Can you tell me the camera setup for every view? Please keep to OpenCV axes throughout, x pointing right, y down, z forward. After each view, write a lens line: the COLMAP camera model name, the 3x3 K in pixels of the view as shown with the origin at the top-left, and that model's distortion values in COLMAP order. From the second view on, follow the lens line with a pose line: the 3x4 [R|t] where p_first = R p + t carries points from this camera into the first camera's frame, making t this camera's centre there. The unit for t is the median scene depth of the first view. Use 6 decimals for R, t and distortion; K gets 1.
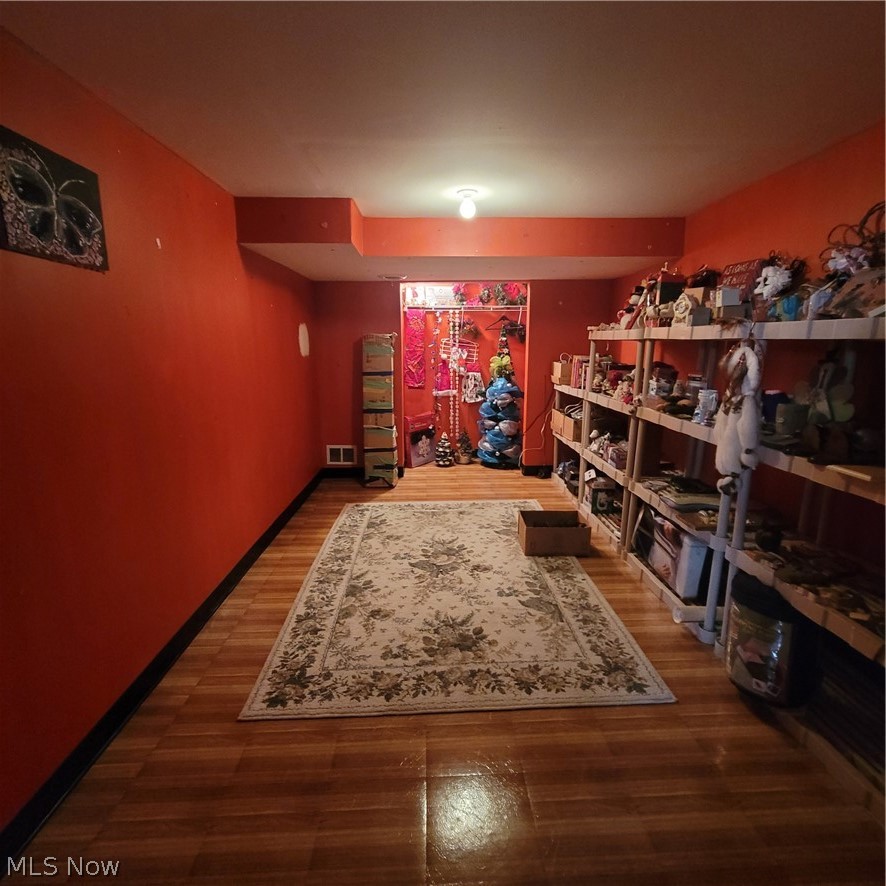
lens RADIAL K [[484.2, 0, 449.2], [0, 484.2, 441.7], [0, 0, 1]] dist [-0.004638, 0.001557]
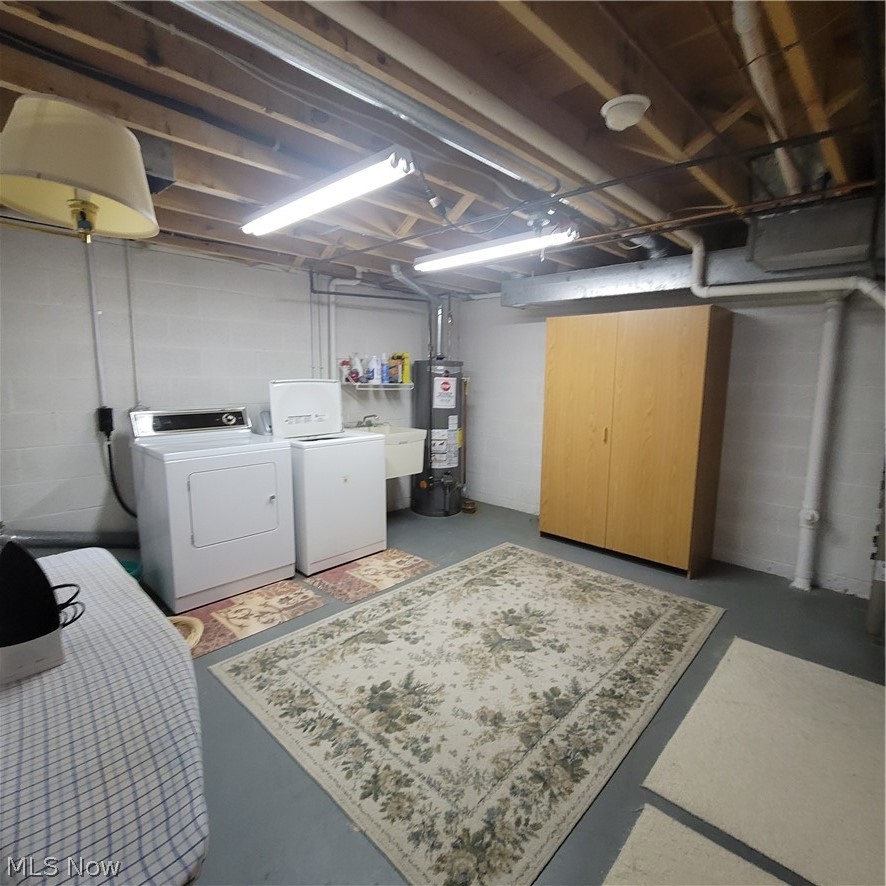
lens RADIAL K [[484.2, 0, 449.2], [0, 484.2, 441.7], [0, 0, 1]] dist [-0.004638, 0.001557]
pose [[-0.703813, -0.099505, 0.703381, -0.778089], [0.140793, 0.950961, 0.275409, -0.496383], [-0.696293, 0.292868, -0.655290, 2.272438]]
